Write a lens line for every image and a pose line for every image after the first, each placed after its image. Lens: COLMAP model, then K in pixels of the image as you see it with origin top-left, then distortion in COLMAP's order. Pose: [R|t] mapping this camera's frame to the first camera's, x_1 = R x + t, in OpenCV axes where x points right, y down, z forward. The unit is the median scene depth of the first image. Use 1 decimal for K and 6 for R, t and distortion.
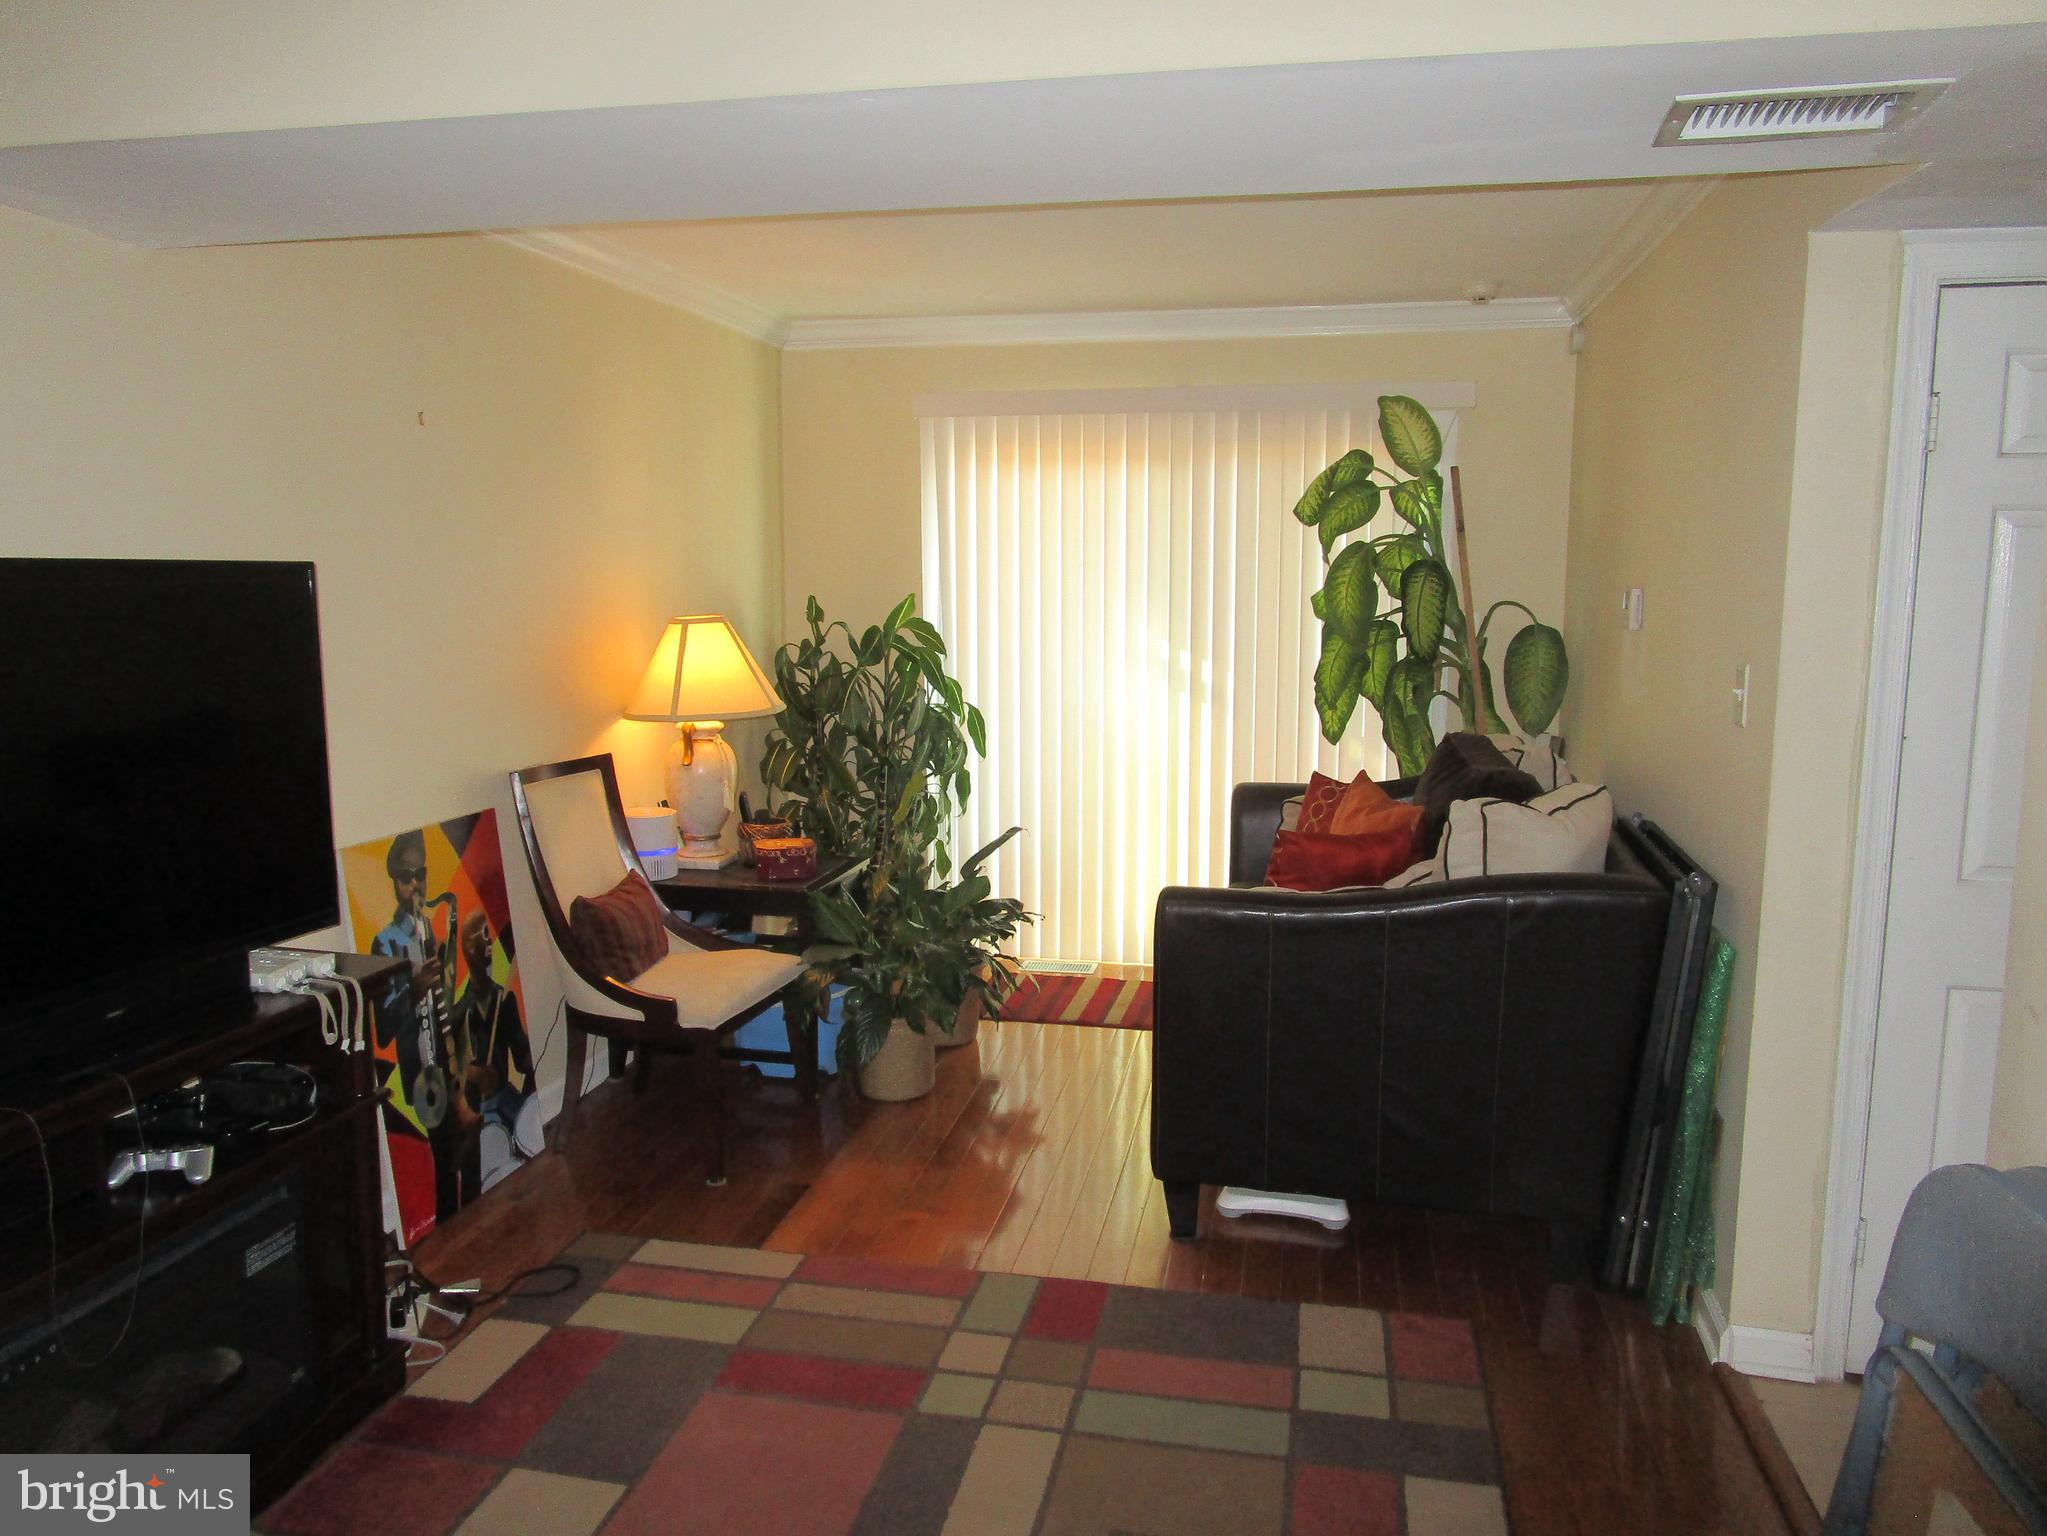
lens RADIAL K [[1461.7, 0, 1018.4], [0, 1461.7, 770.6], [0, 0, 1]] dist [-0.025715, 0.009639]
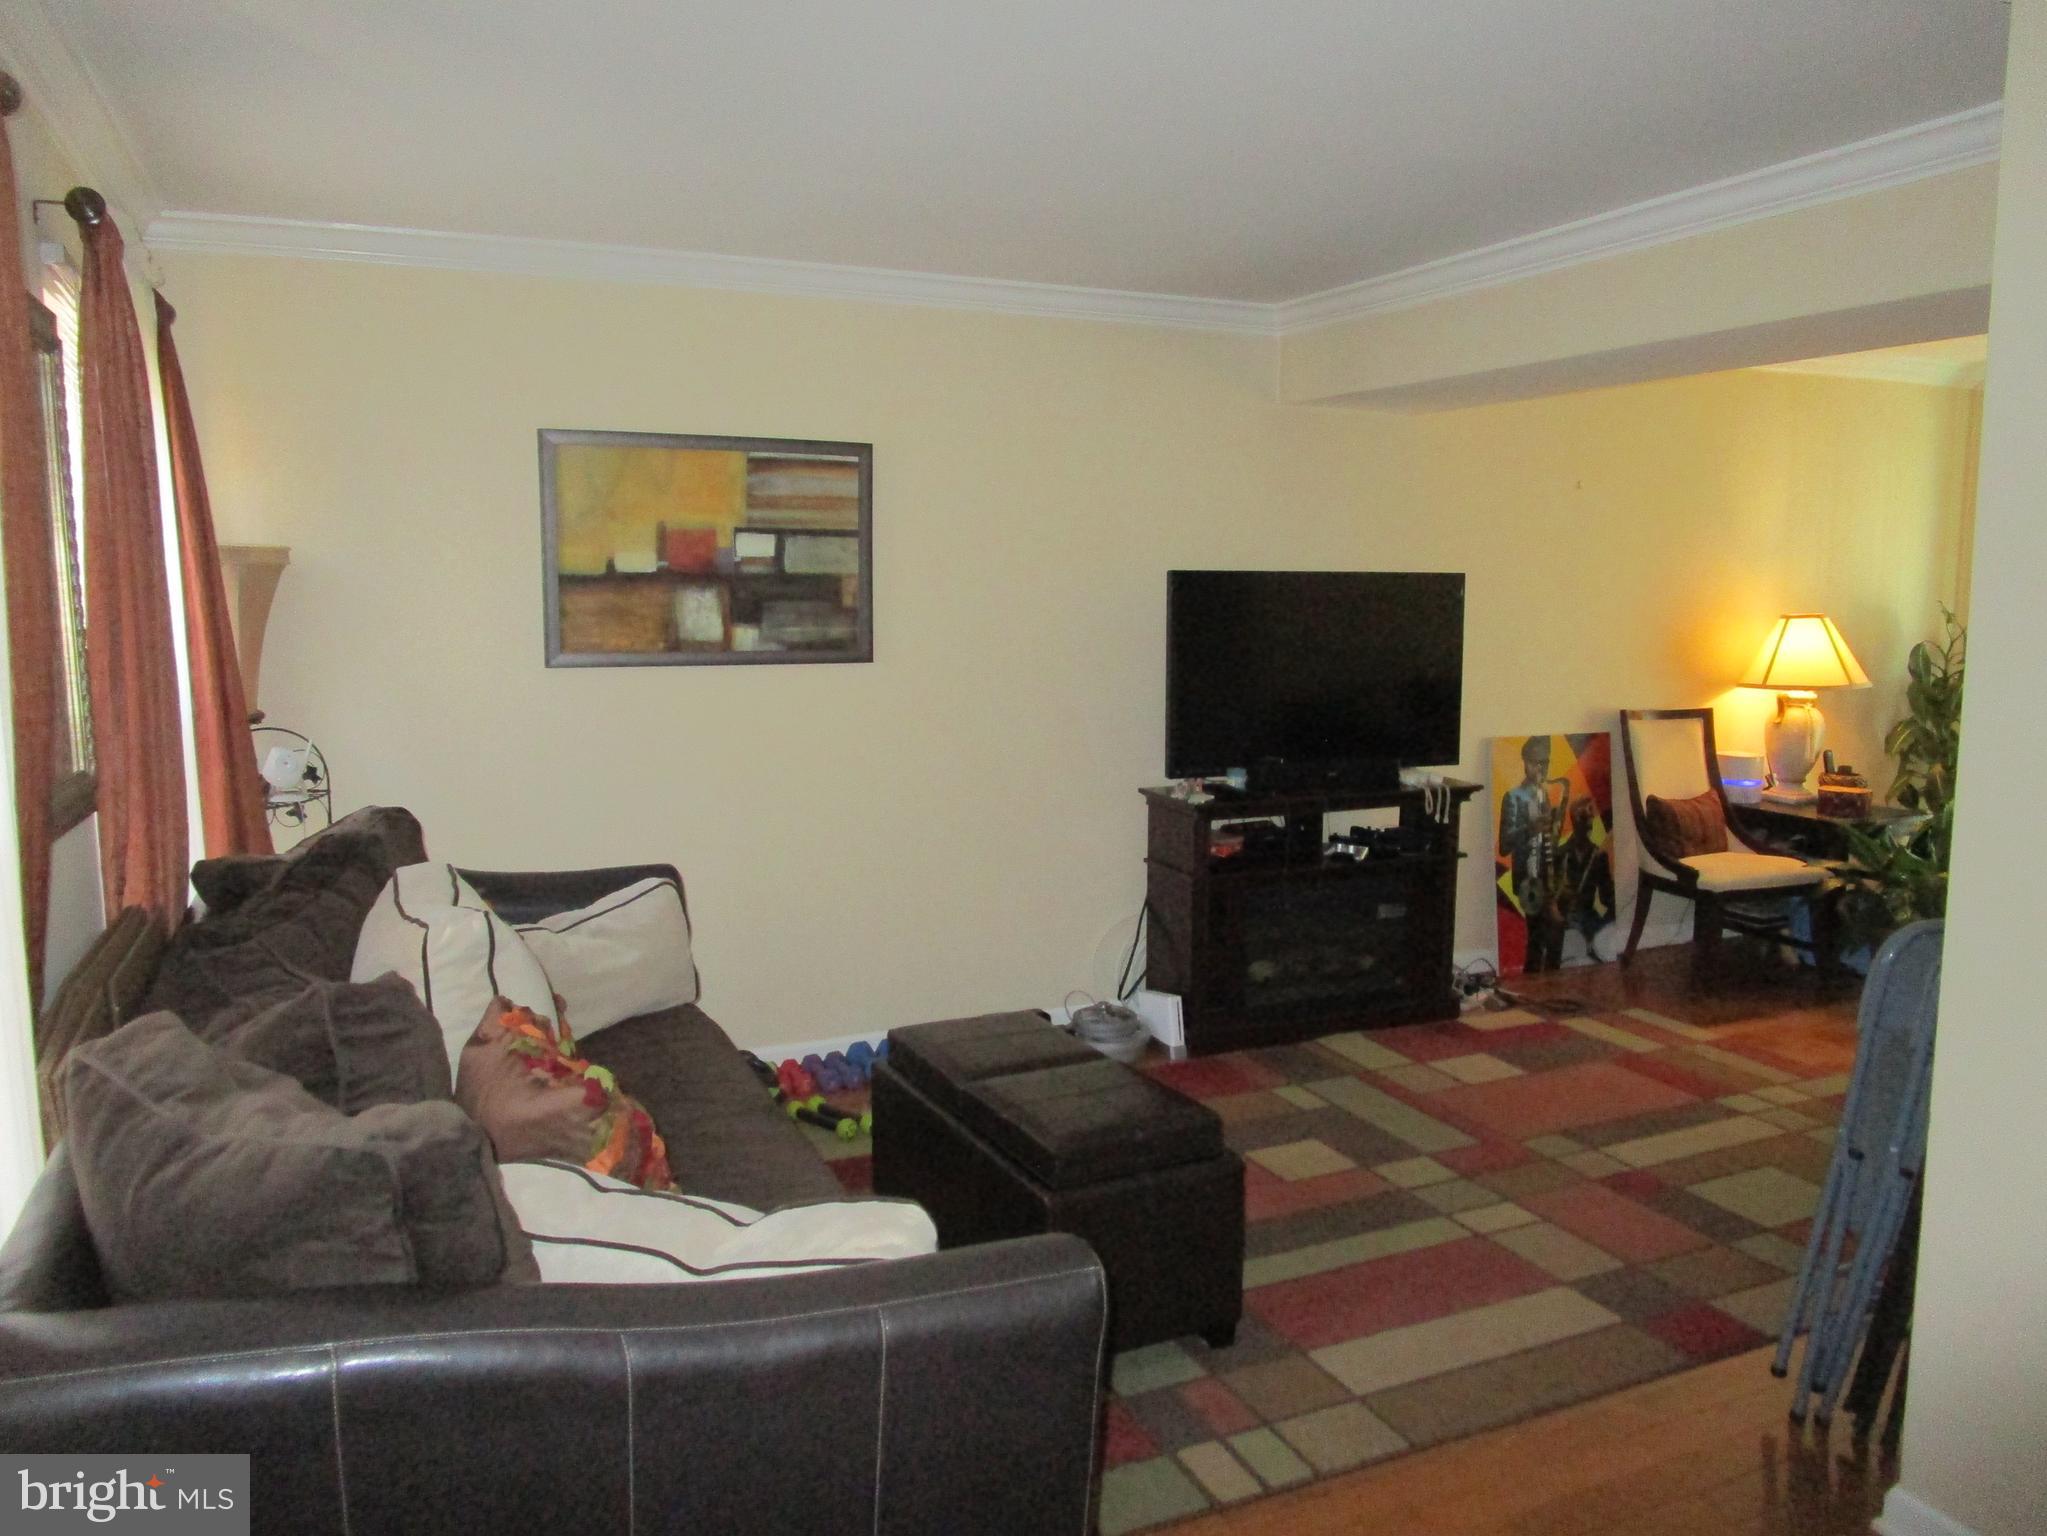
lens RADIAL K [[1461.7, 0, 1018.4], [0, 1461.7, 770.6], [0, 0, 1]] dist [-0.025715, 0.009639]
pose [[0.589138, 0.105344, -0.801136, 0.546559], [-0.109652, 0.992717, 0.049900, 0.062025], [0.800558, 0.058448, 0.596398, -0.448335]]
